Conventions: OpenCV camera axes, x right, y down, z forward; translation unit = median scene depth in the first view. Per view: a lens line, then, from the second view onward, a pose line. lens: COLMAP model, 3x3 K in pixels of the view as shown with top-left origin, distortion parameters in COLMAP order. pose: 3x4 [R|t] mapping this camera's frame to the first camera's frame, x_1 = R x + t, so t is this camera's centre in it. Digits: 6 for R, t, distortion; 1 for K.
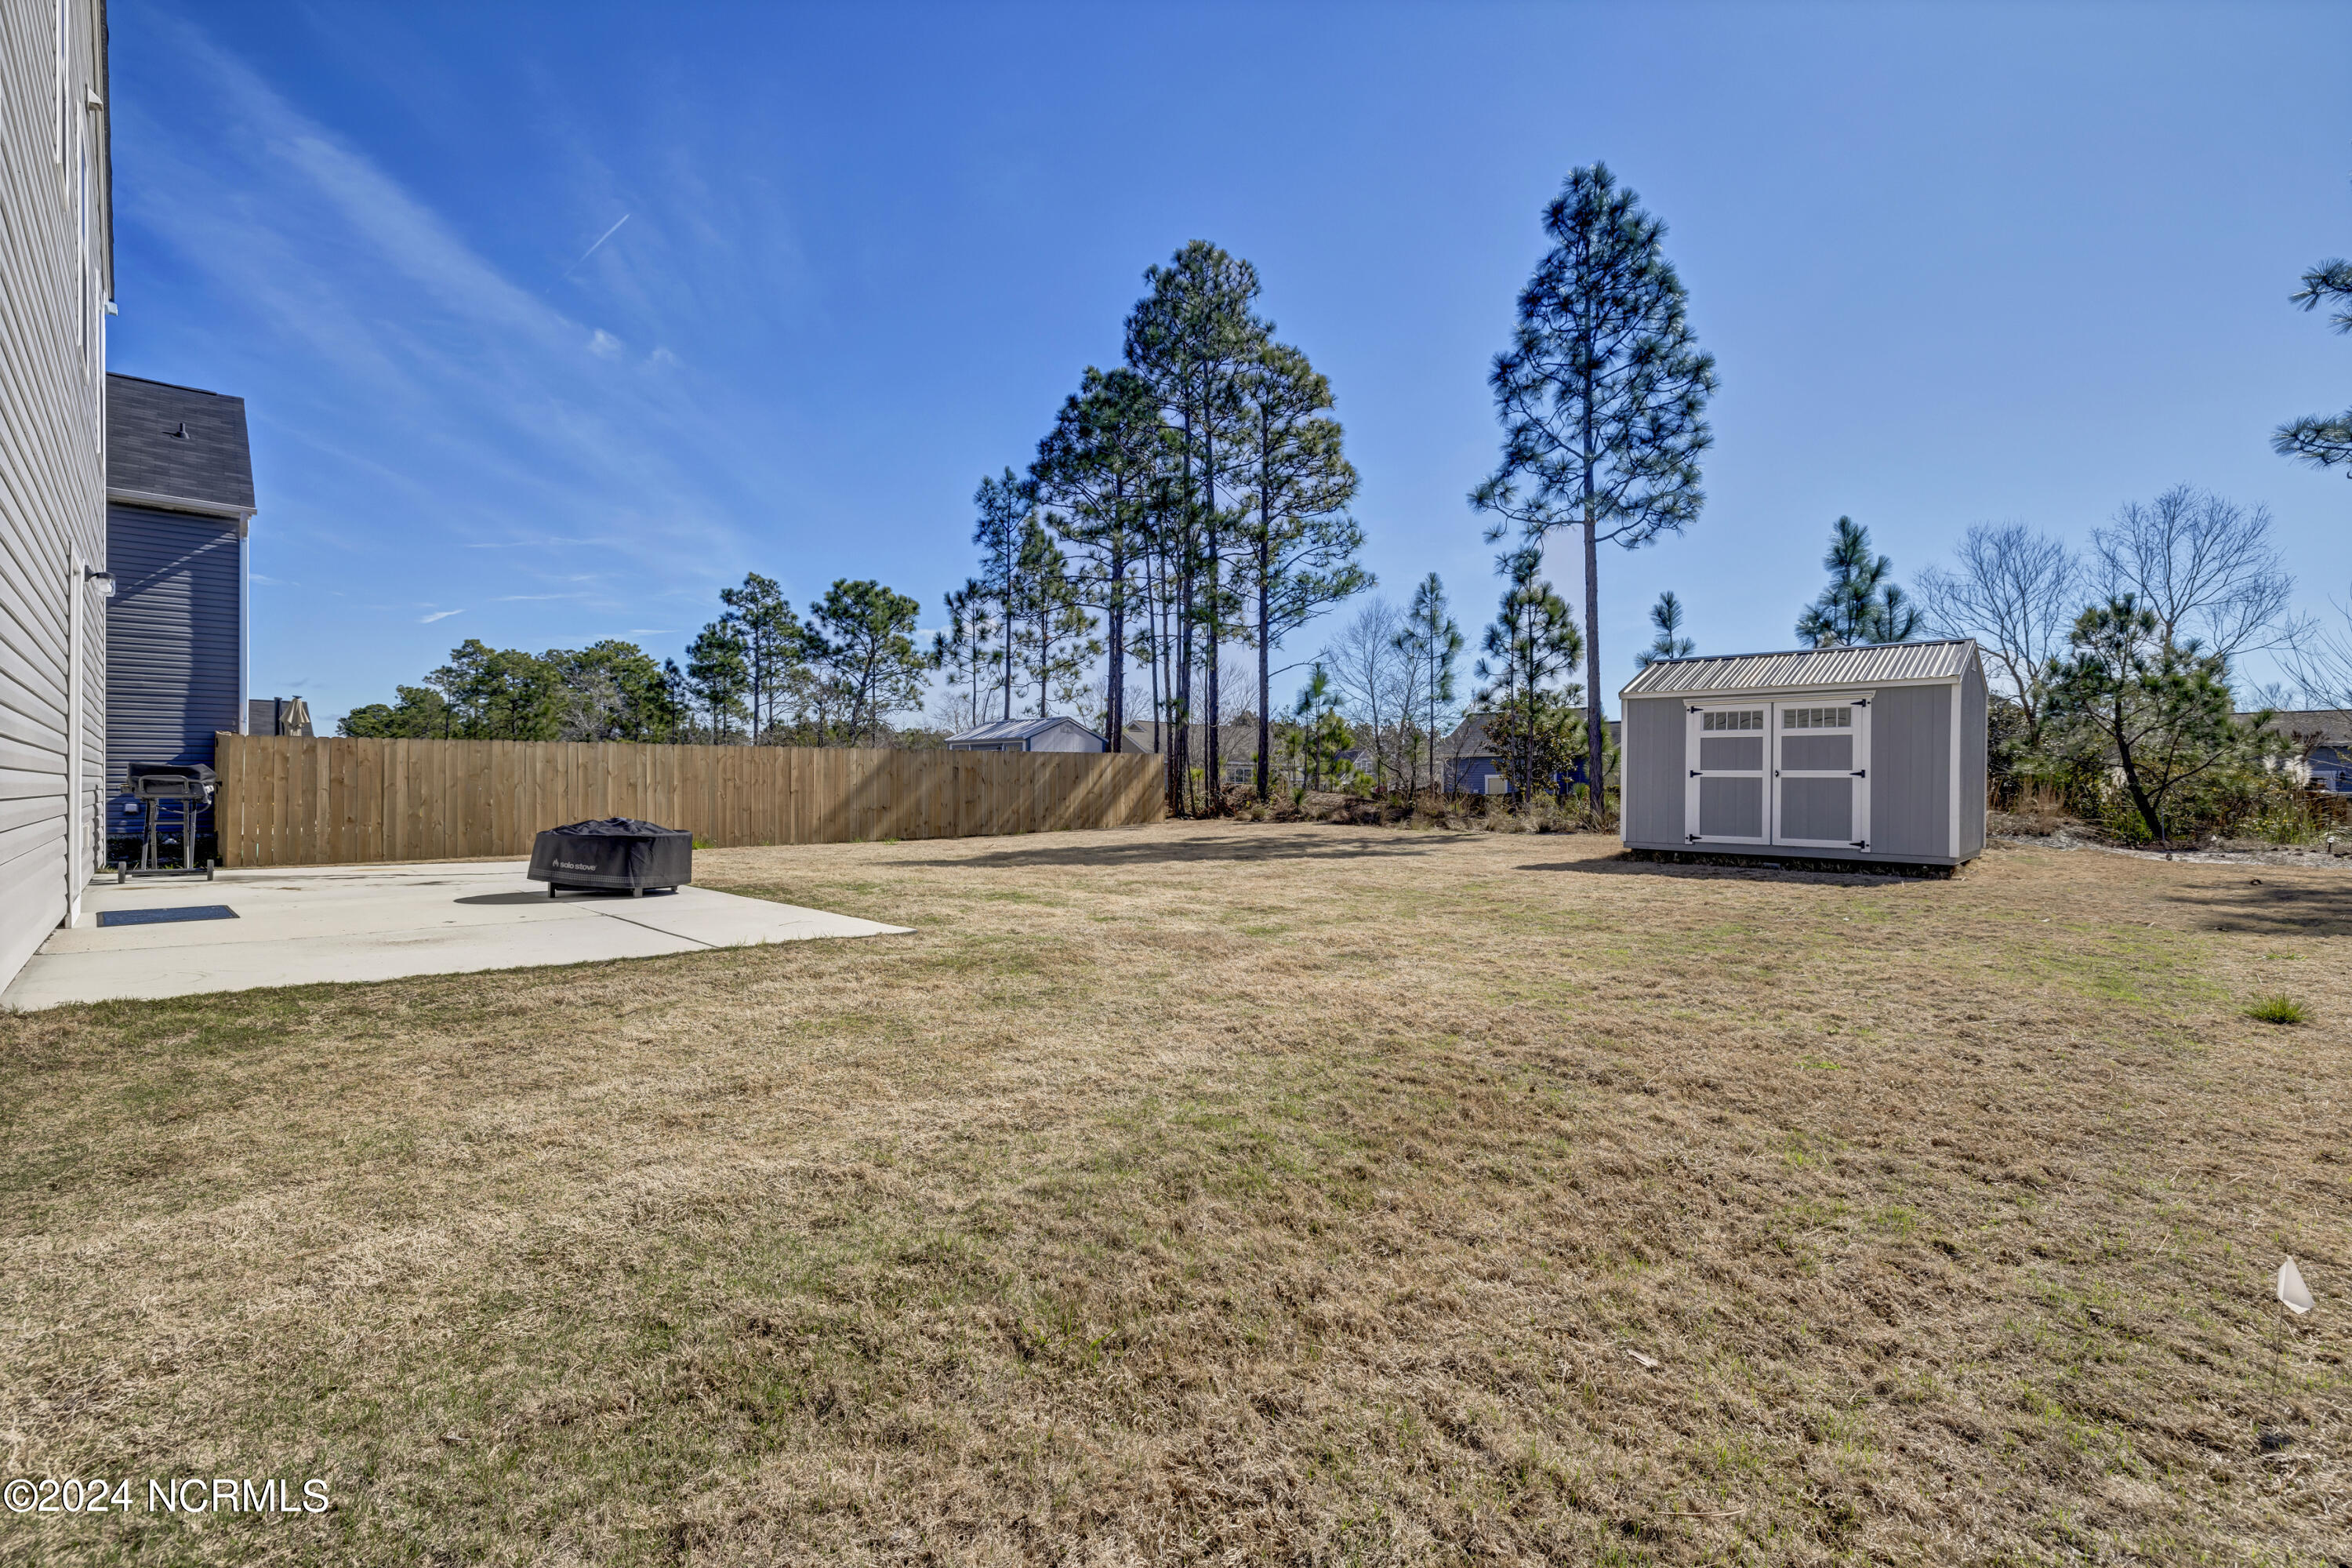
lens RADIAL K [[996.6, 0, 1173.0], [0, 996.6, 788.8], [0, 0, 1]] dist [-0.000987, -0.001056]
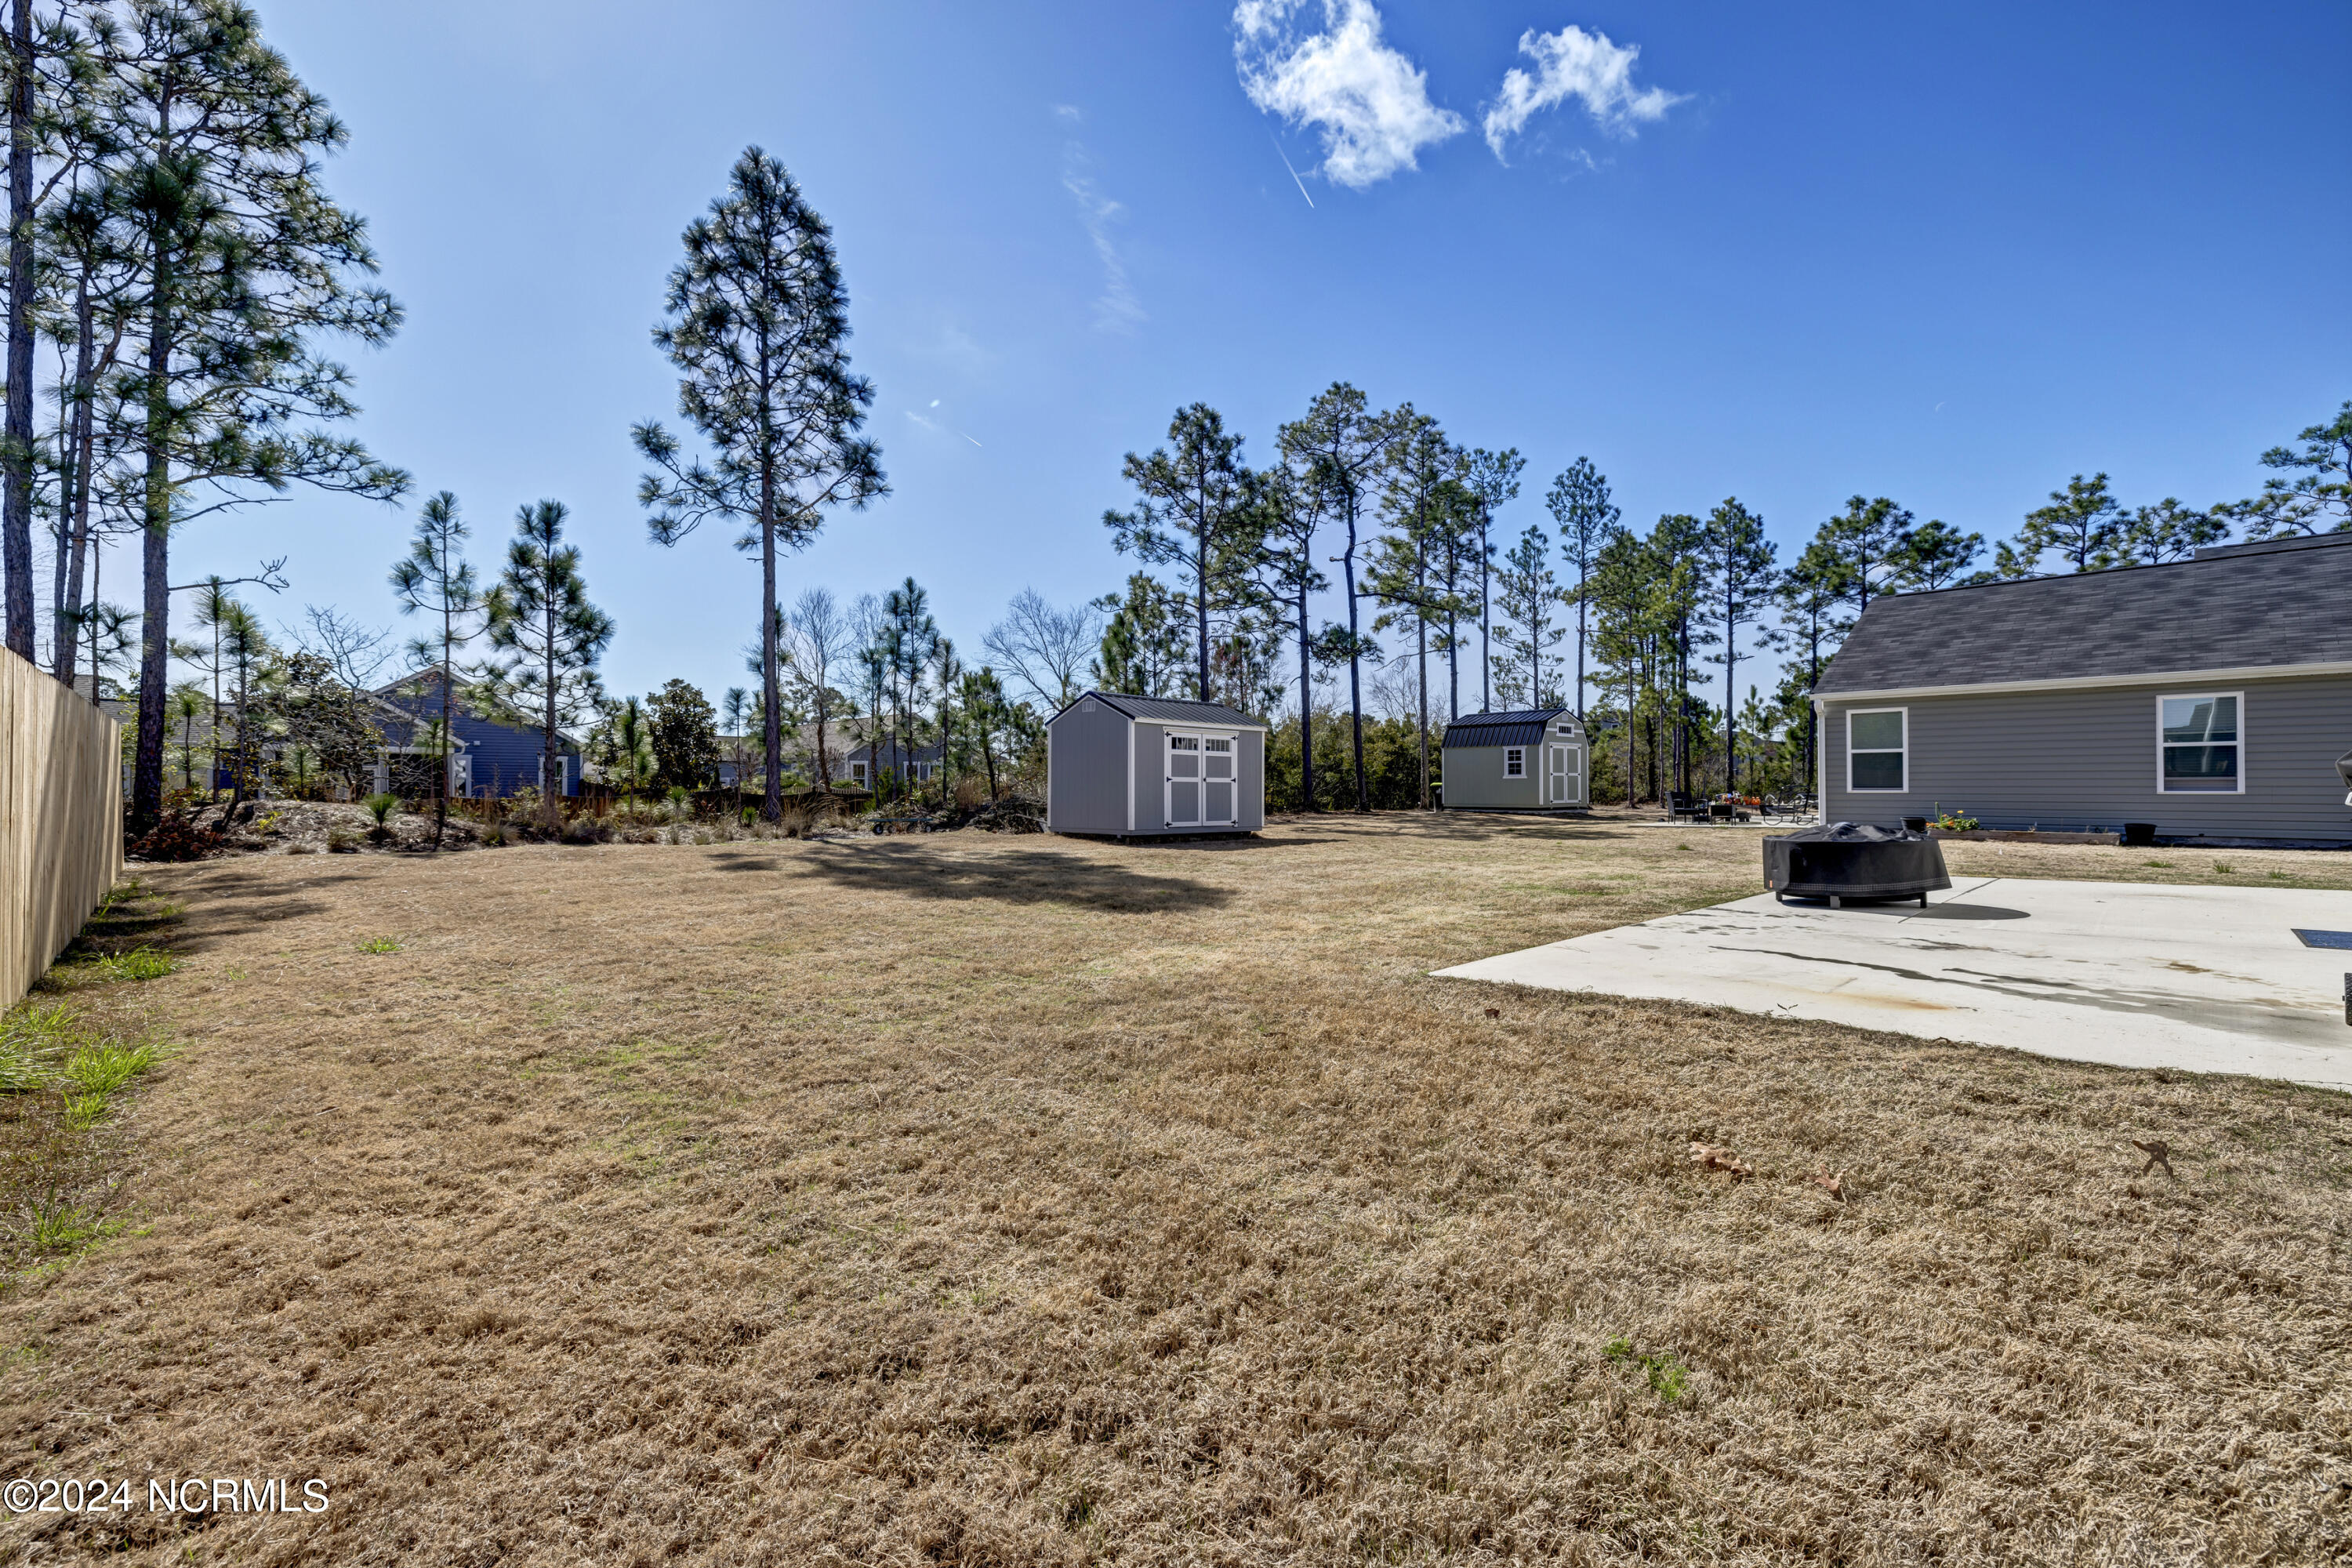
lens RADIAL K [[996.6, 0, 1169.7], [0, 996.6, 780.8], [0, 0, 1]] dist [-0.000987, -0.001056]
pose [[0.029279, 0.004466, 0.999561, -0.629464], [0.008309, 0.999954, -0.004711, -0.004471], [-0.999537, 0.008443, 0.029241, 0.669336]]
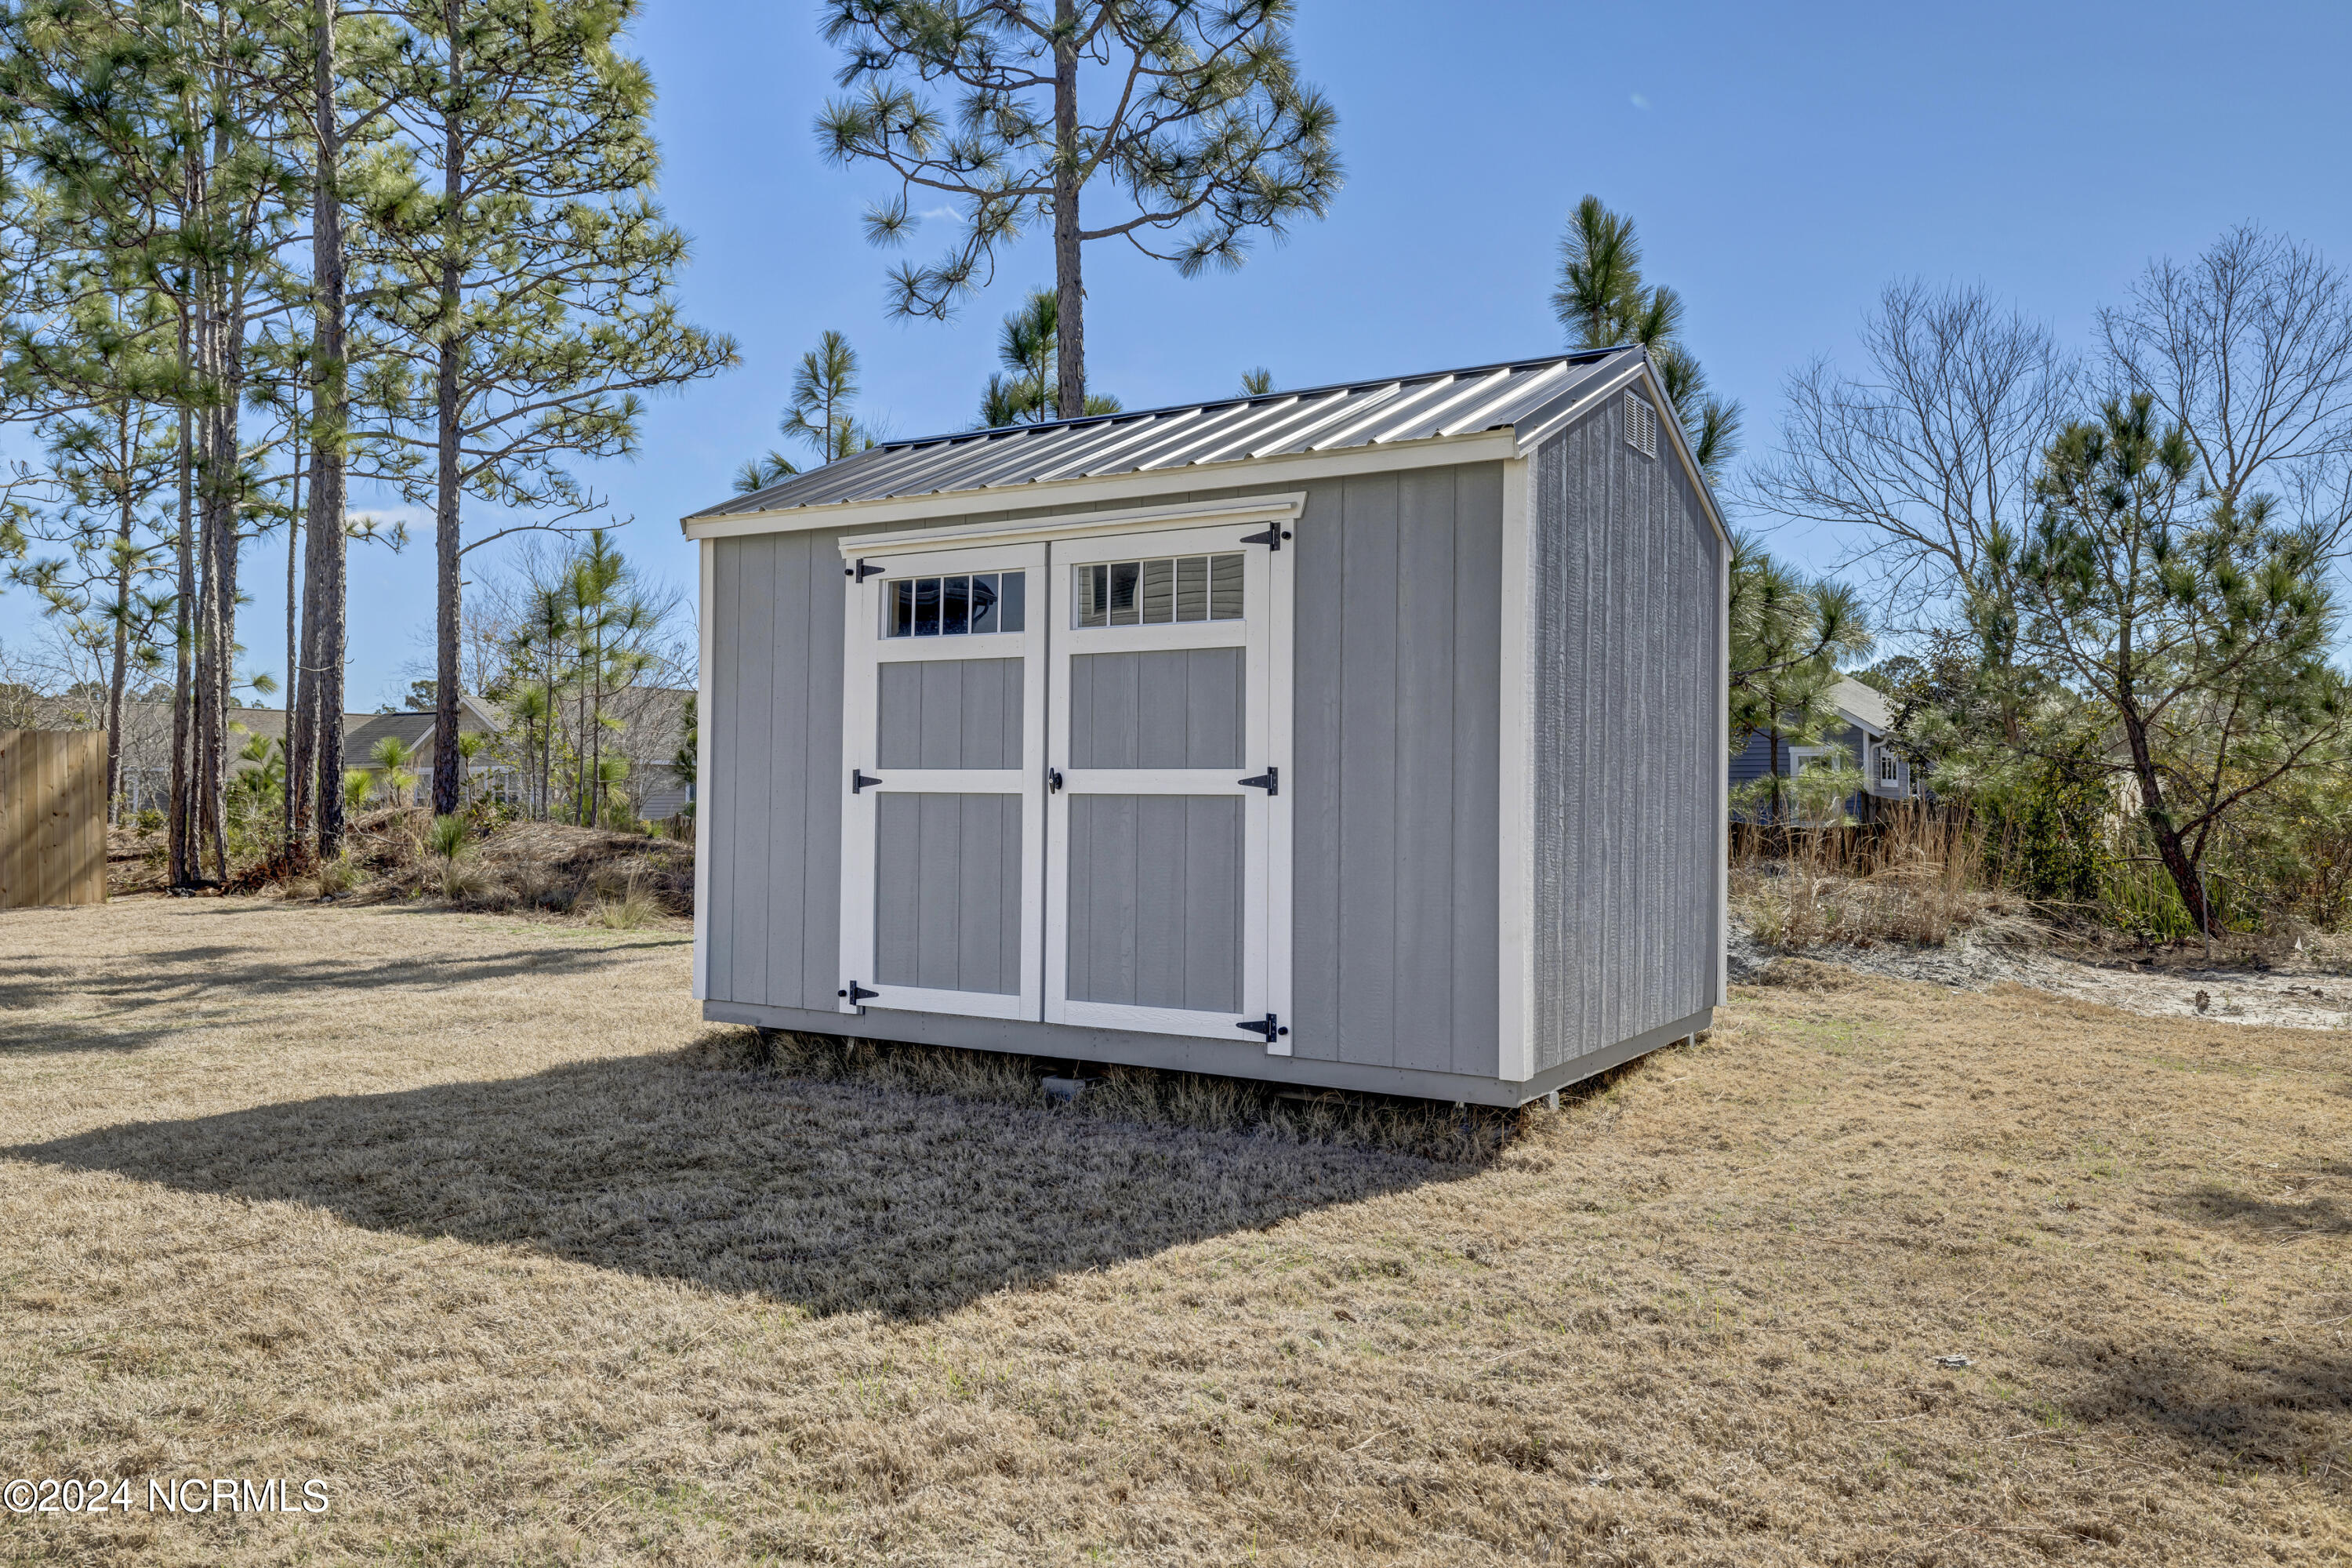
lens RADIAL K [[1718.4, 0, 1167.8], [0, 1718.4, 784.0], [0, 0, 1]] dist [-0.011778, 0.002285]
pose [[0.976169, 0.001931, 0.217004, 0.350274], [0.001827, 0.999852, -0.017119, -0.003675], [-0.217005, 0.017107, 0.976021, 0.328784]]
